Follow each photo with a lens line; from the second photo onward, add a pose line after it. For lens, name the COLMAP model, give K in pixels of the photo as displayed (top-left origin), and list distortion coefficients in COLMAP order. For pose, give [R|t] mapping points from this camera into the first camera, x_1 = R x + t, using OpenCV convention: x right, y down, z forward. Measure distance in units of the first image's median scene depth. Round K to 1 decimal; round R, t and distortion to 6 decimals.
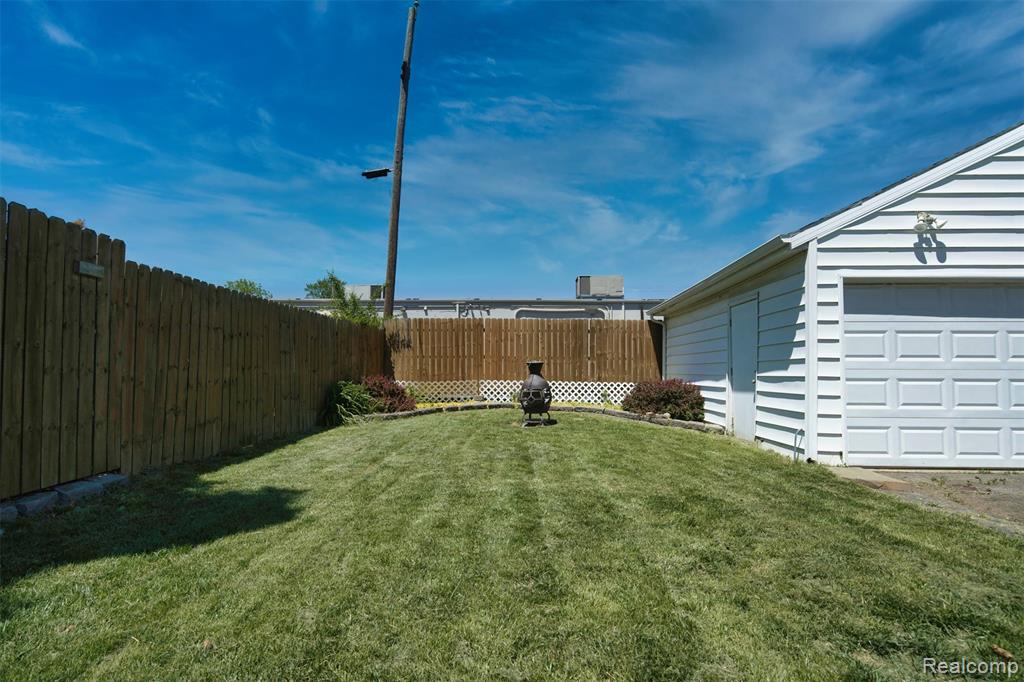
lens RADIAL K [[497.2, 0, 512.0], [0, 497.2, 341.0], [0, 0, 1]] dist [-0.004144, -0.000026]
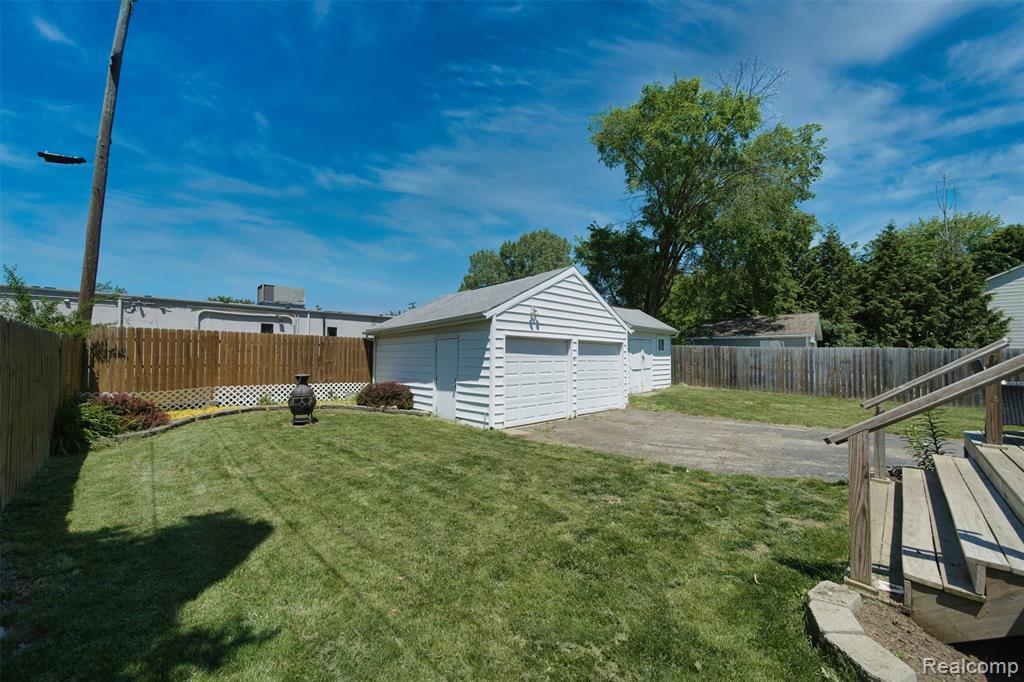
lens RADIAL K [[375.1, 0, 512.0], [0, 375.1, 341.0], [0, 0, 1]] dist [-0.065139, 0.038467]
pose [[0.697999, 0.032018, 0.715382, -0.330267], [-0.039470, 0.999201, -0.006210, -0.077752], [-0.715010, -0.023902, 0.698706, -0.069757]]
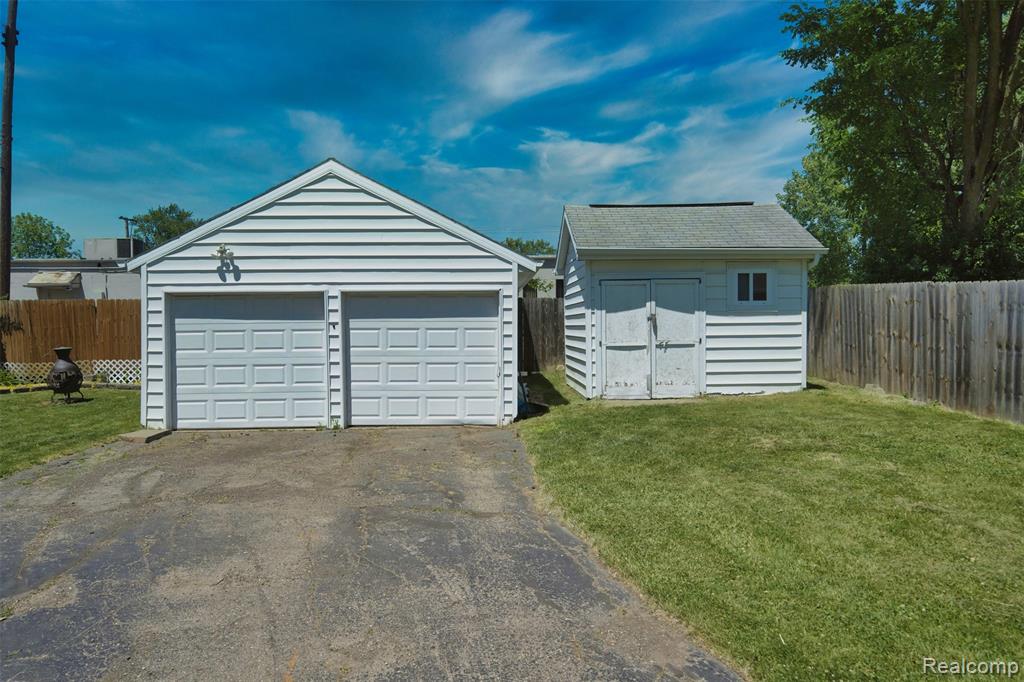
lens RADIAL K [[673.5, 0, 512.0], [0, 673.5, 341.0], [0, 0, 1]] dist [-0.009375, -0.002120]
pose [[0.996511, -0.016048, 0.081905, 1.201537], [0.009433, 0.996708, 0.080521, -0.110544], [-0.082928, -0.079468, 0.993382, -0.760159]]
